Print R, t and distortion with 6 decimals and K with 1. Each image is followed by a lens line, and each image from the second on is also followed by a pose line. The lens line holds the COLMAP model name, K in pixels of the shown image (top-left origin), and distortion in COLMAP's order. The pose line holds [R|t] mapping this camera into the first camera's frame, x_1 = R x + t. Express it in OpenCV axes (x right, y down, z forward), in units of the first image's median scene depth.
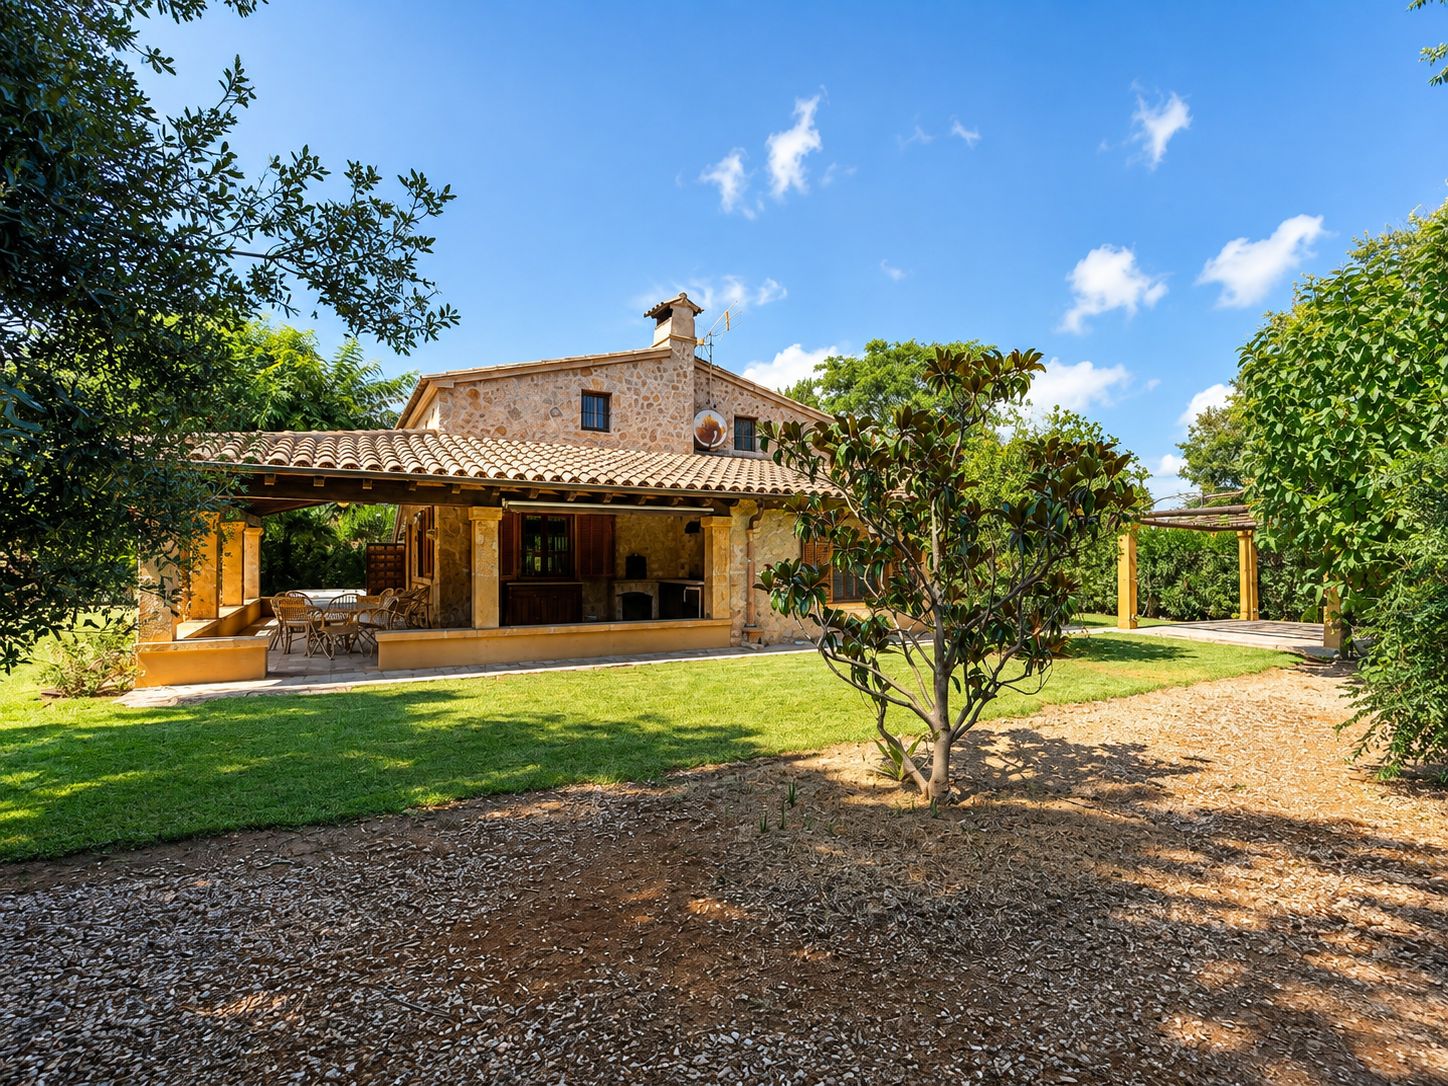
lens RADIAL K [[523.9, 0, 724.0], [0, 523.9, 543.0], [0, 0, 1]] dist [0.000877, 0.000096]
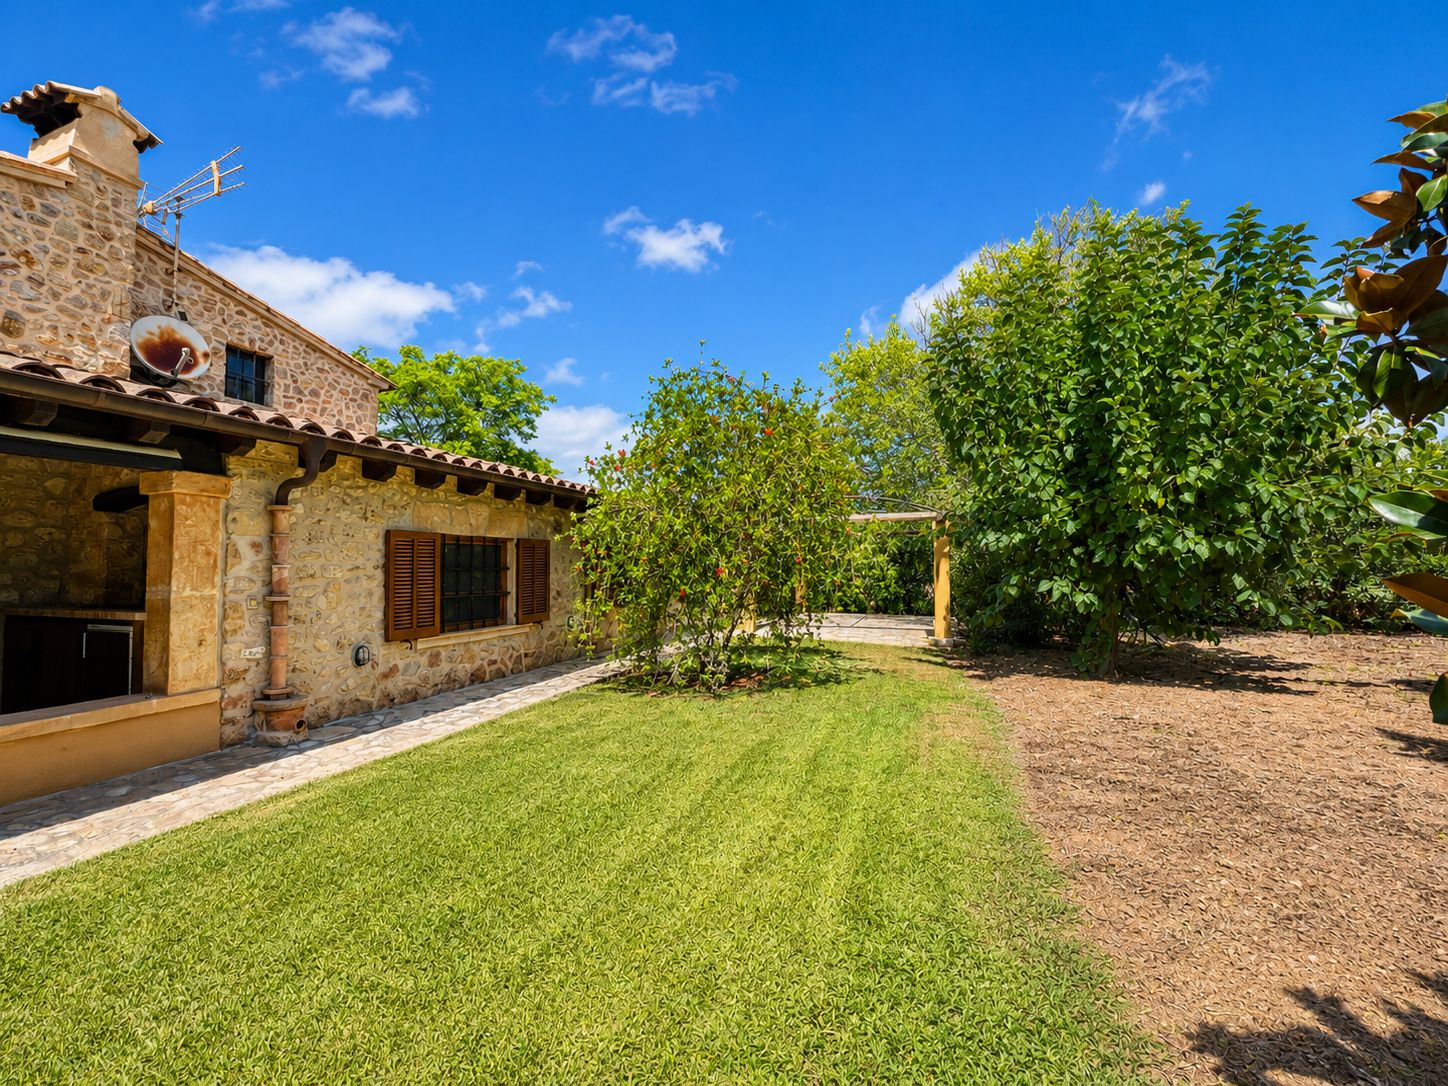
lens RADIAL K [[523.9, 0, 724.0], [0, 523.9, 543.0], [0, 0, 1]] dist [0.000877, 0.000096]
pose [[0.701382, 0.025774, 0.712320, -0.009312], [-0.019188, 0.999667, -0.017278, 0.010410], [-0.712527, -0.001550, 0.701643, 0.291036]]
